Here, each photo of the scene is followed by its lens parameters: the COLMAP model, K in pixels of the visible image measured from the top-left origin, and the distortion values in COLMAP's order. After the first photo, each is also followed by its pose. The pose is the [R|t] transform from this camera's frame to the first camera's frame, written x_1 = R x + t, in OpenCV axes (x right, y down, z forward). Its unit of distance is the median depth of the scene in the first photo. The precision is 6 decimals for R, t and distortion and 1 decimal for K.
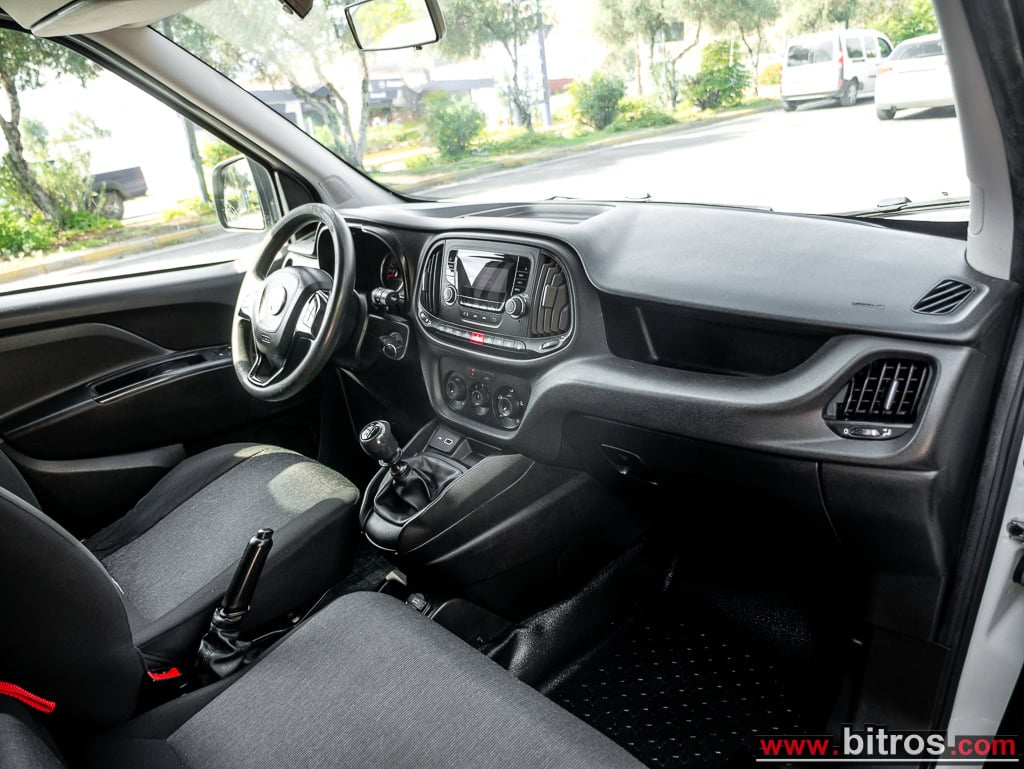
lens RADIAL K [[771.9, 0, 511.5], [0, 771.9, 383.0], [0, 0, 1]] dist [-0.019160, -0.002709]
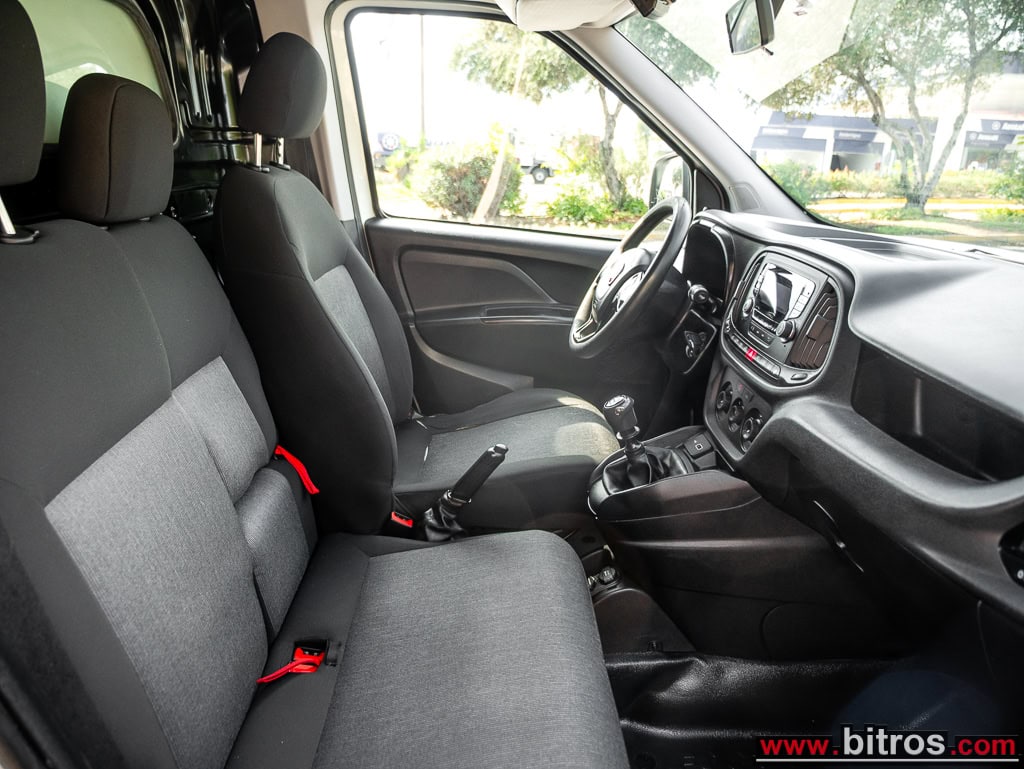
lens RADIAL K [[771.9, 0, 483.8], [0, 771.9, 377.8], [0, 0, 1]] dist [-0.019160, -0.002709]
pose [[0.709532, 0.318050, -0.628815, 0.306559], [-0.338618, 0.936458, 0.091570, -0.004131], [0.617983, 0.147957, 0.772144, 0.047487]]
